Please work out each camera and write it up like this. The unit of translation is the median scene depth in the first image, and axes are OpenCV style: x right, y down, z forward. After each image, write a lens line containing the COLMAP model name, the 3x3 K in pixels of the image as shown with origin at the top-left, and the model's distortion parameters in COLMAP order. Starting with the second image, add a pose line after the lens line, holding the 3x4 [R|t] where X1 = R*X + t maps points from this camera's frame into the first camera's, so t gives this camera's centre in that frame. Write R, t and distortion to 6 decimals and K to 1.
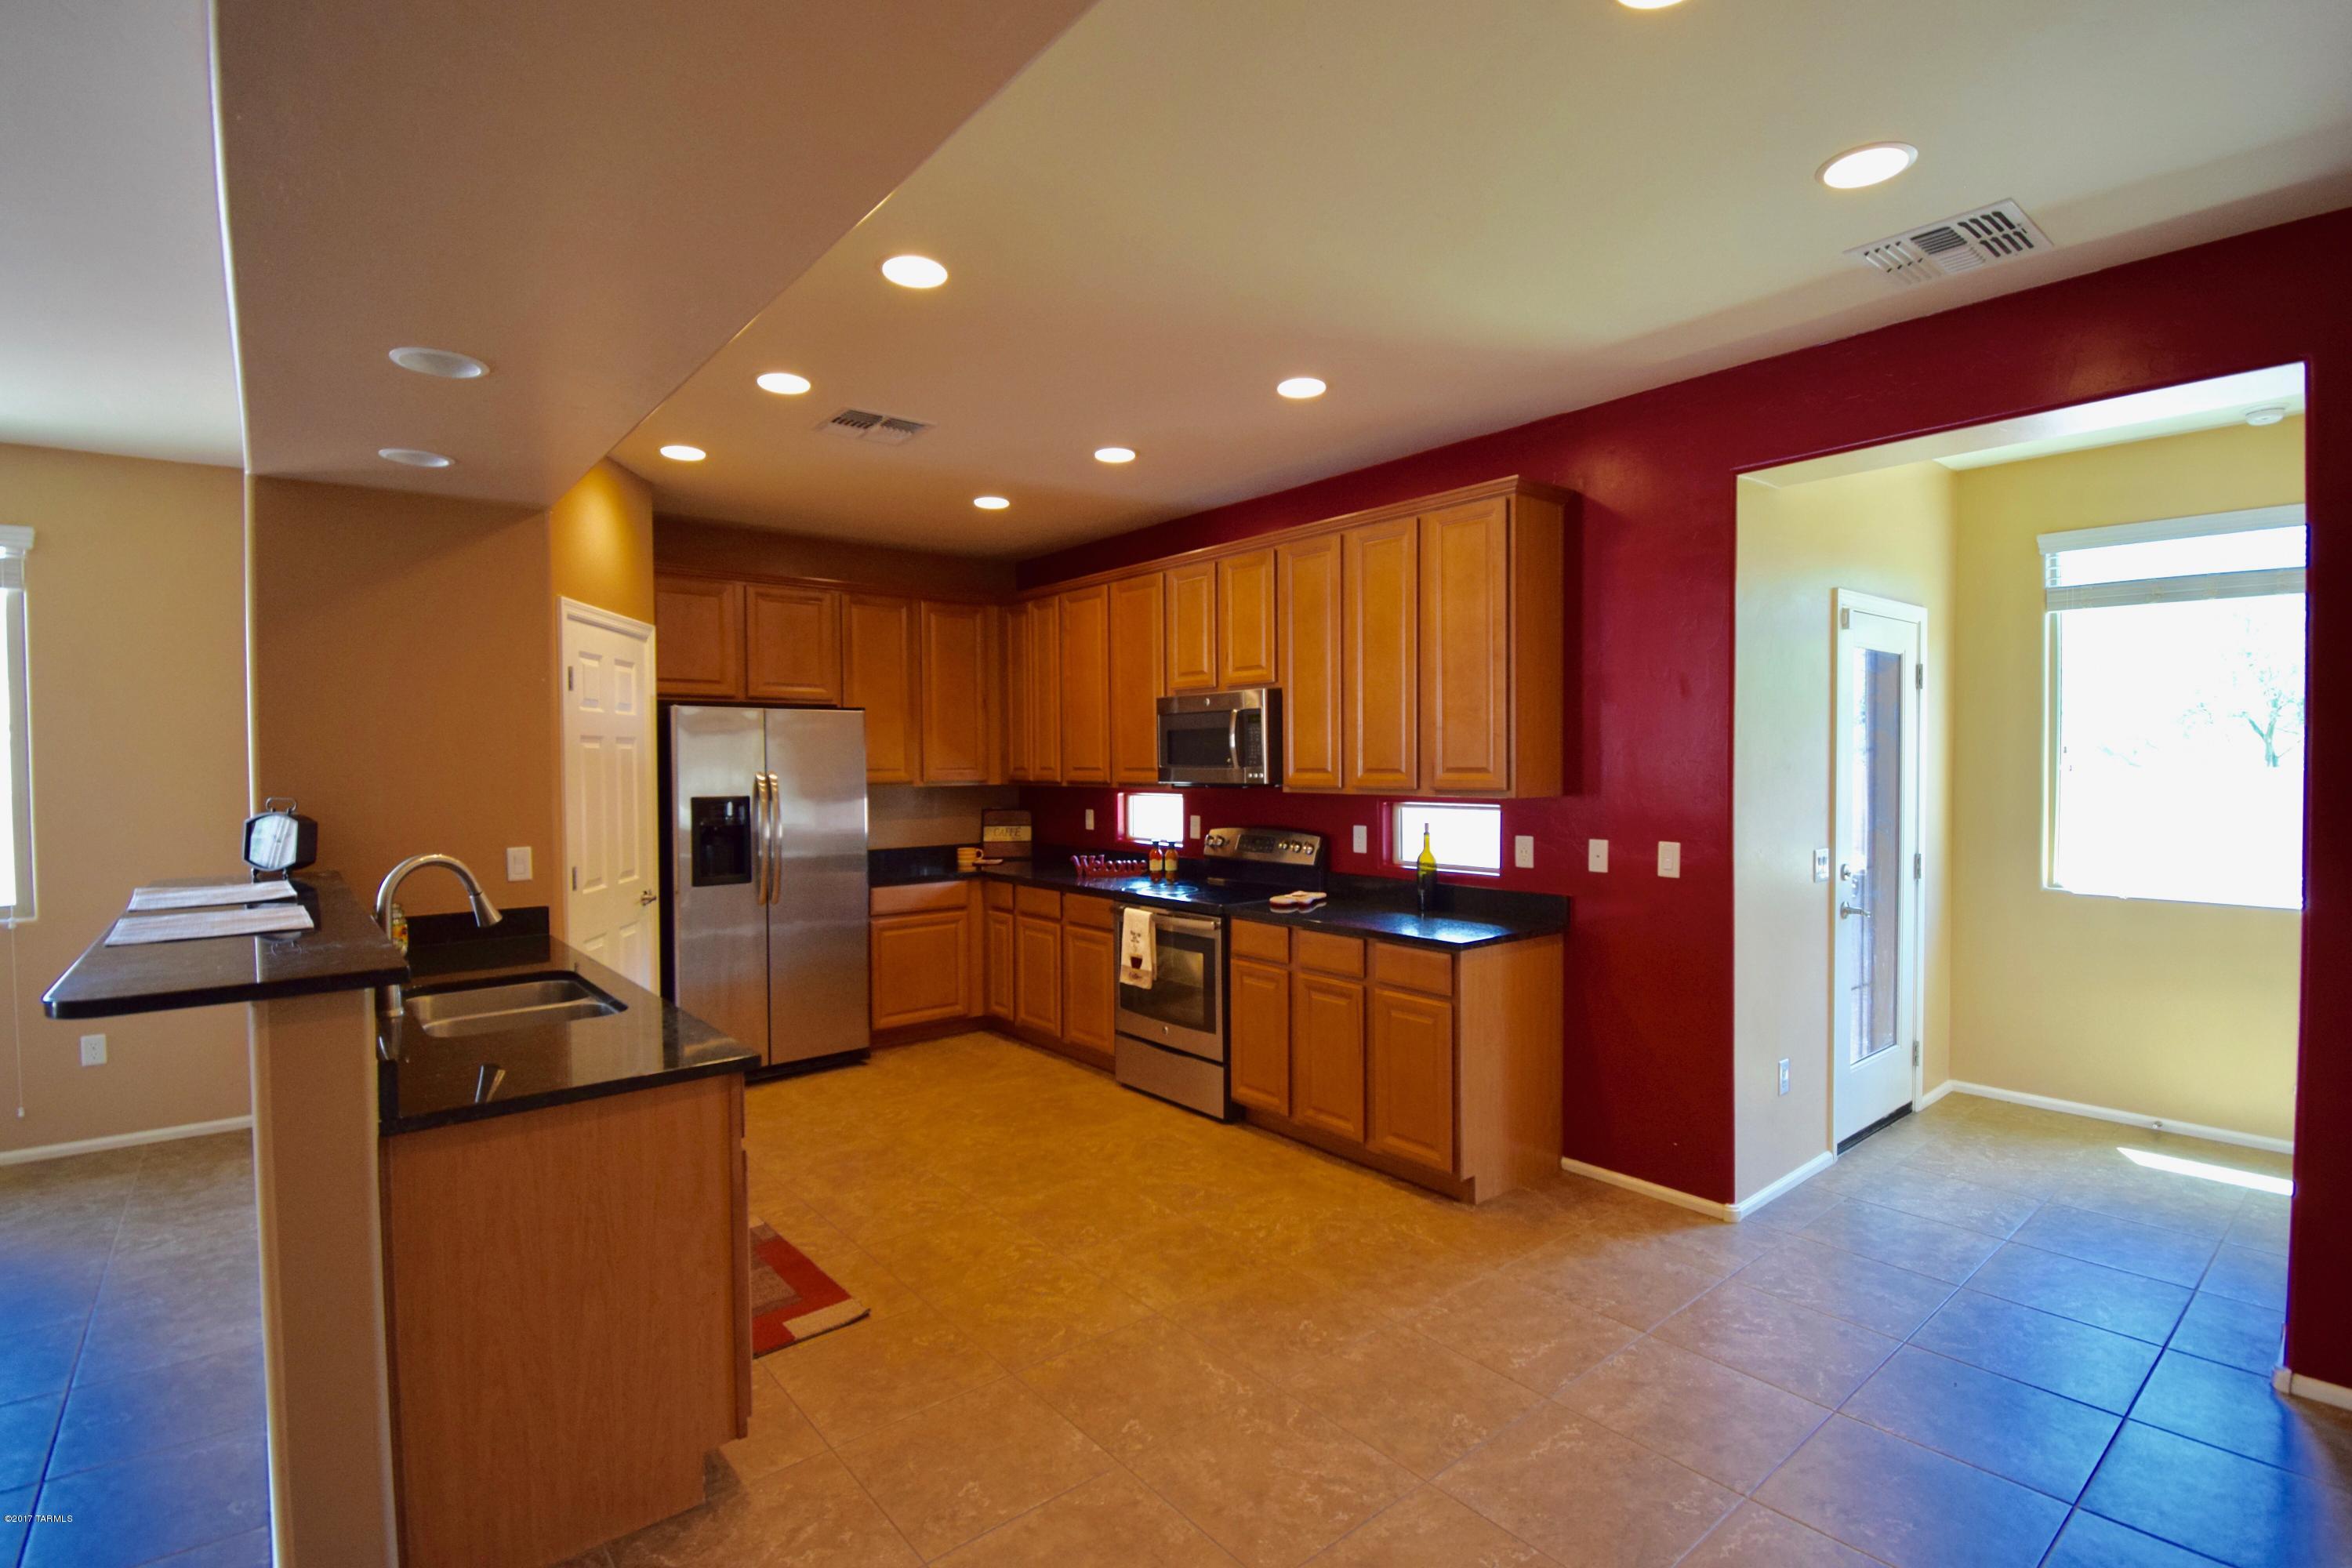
lens RADIAL K [[1112.7, 0, 1177.6], [0, 1112.7, 794.7], [0, 0, 1]] dist [0.003148, -0.000200]
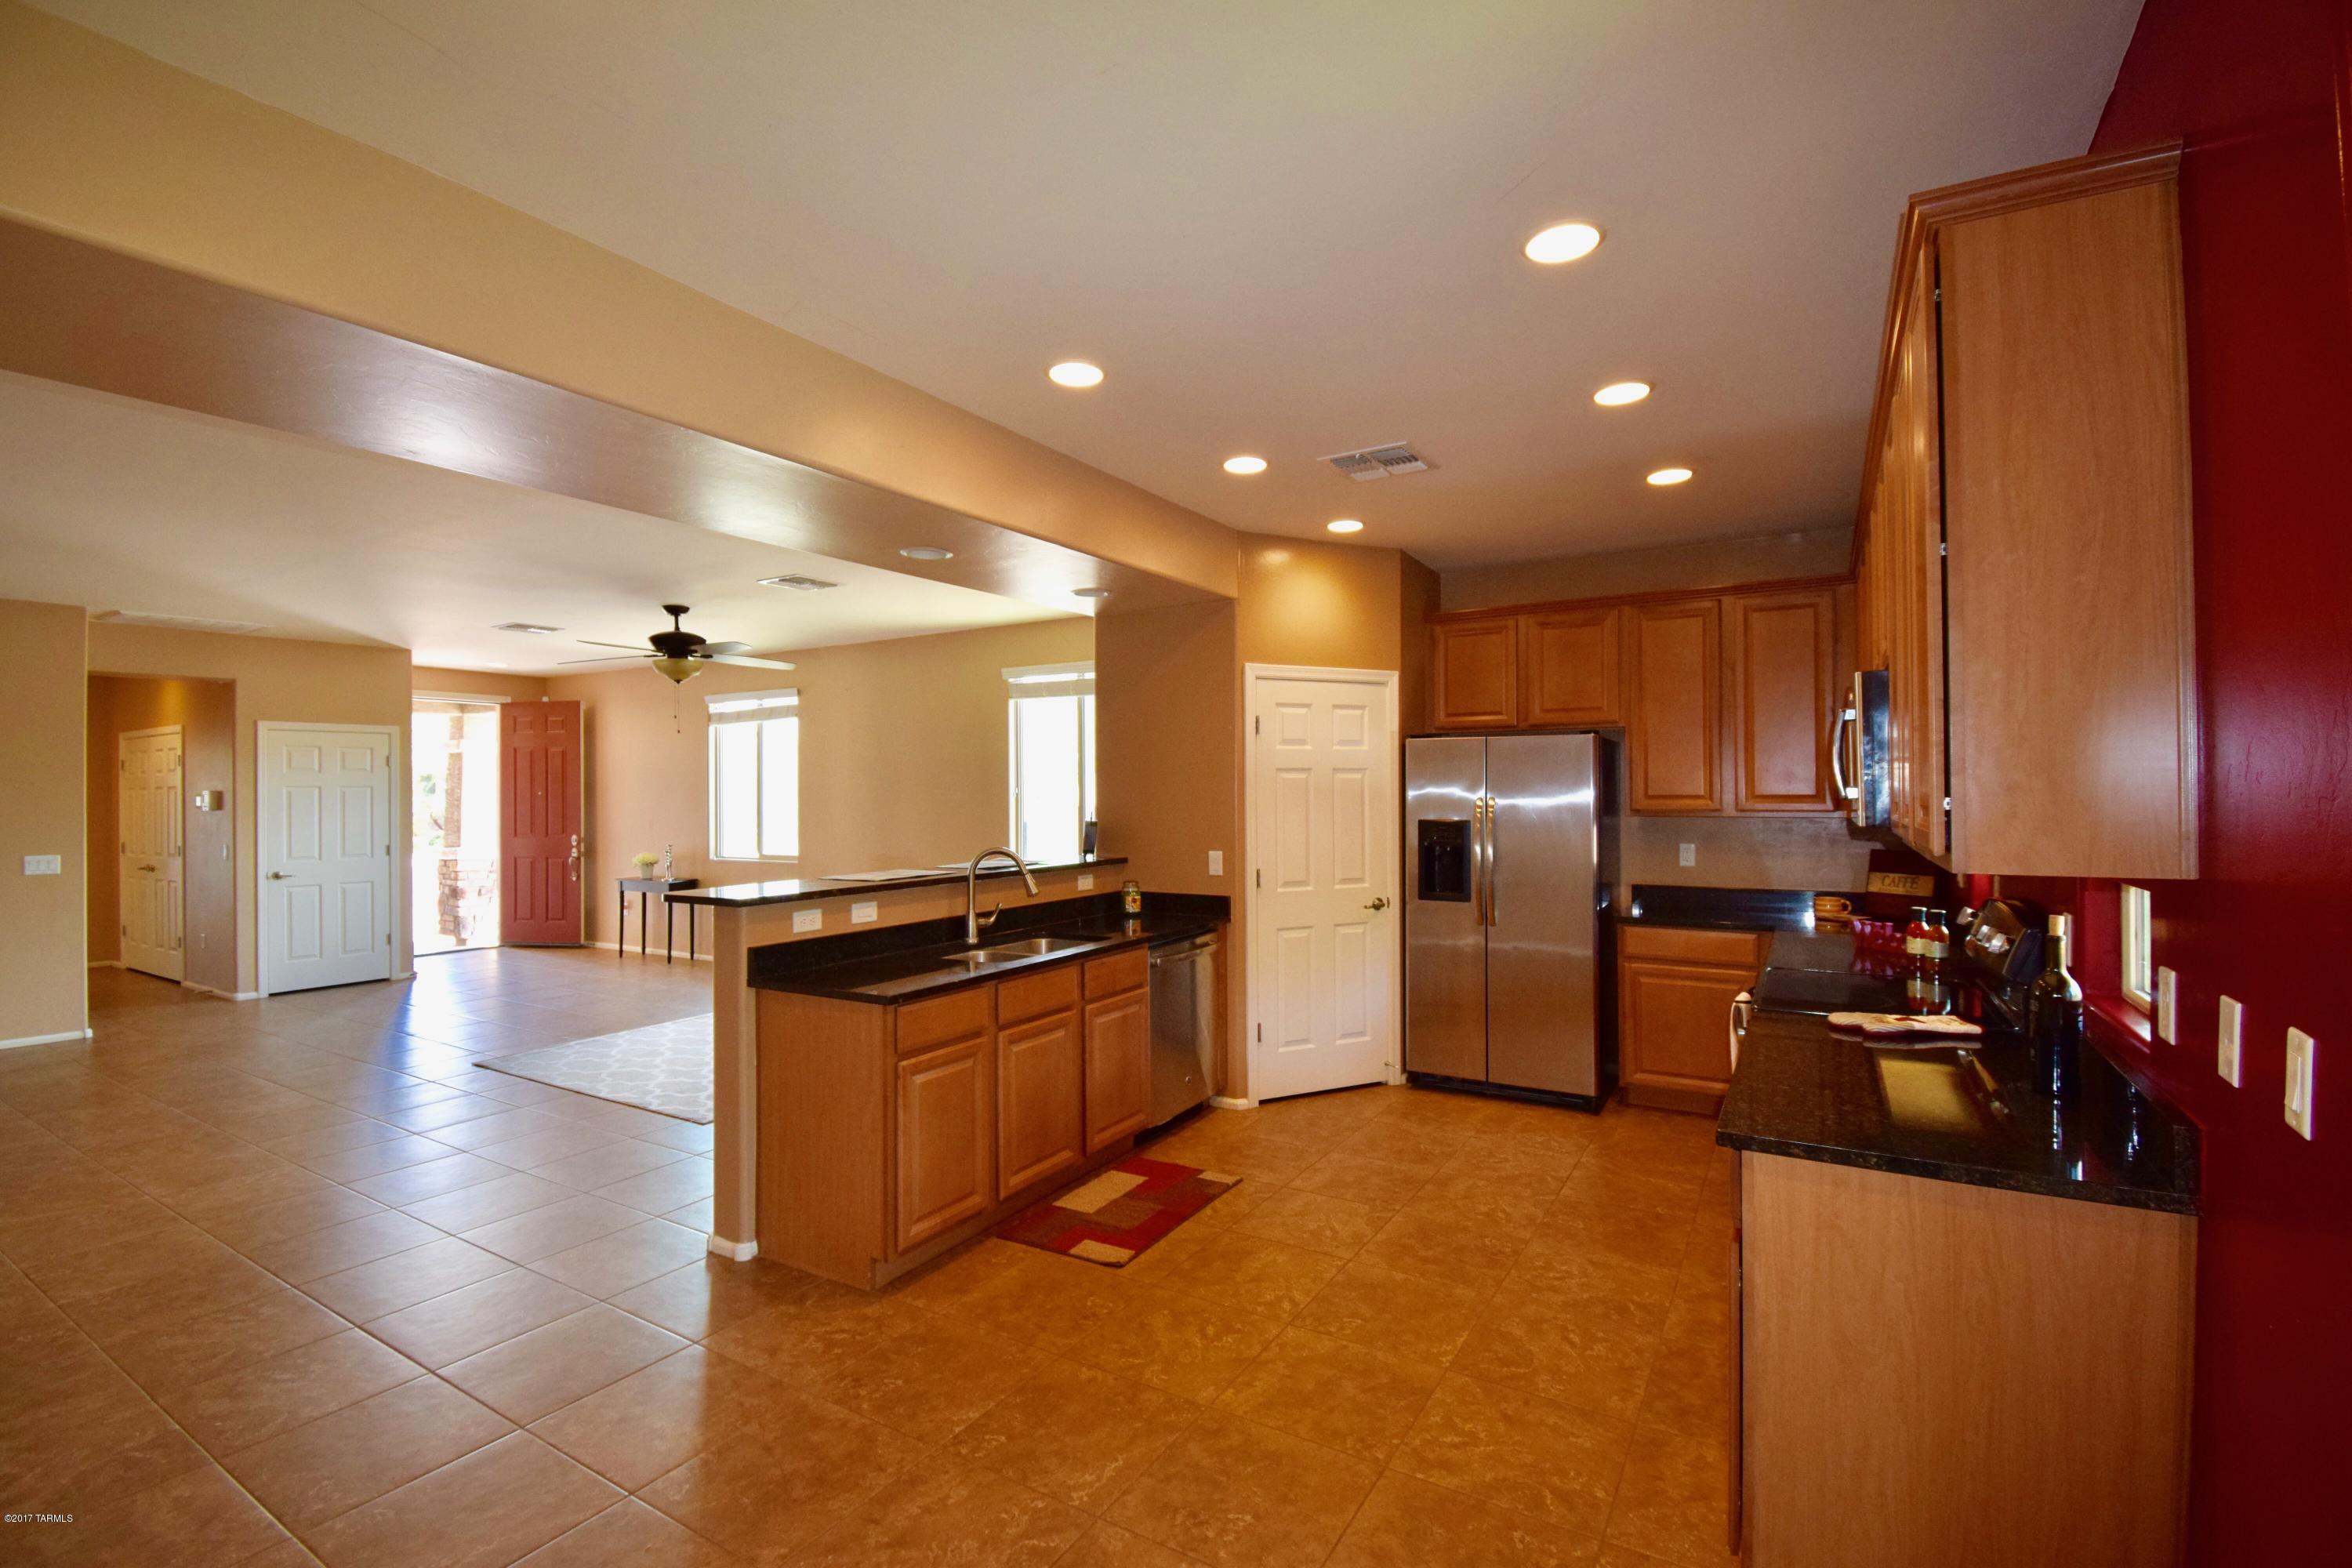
lens RADIAL K [[1045.5, 0, 1180.7], [0, 1045.5, 774.3], [0, 0, 1]] dist [0.010468, -0.000482]
pose [[0.329253, -0.005865, -0.944224, 0.613273], [-0.027021, 0.999513, -0.015631, -0.025497], [0.943855, 0.030661, 0.328934, 0.537281]]
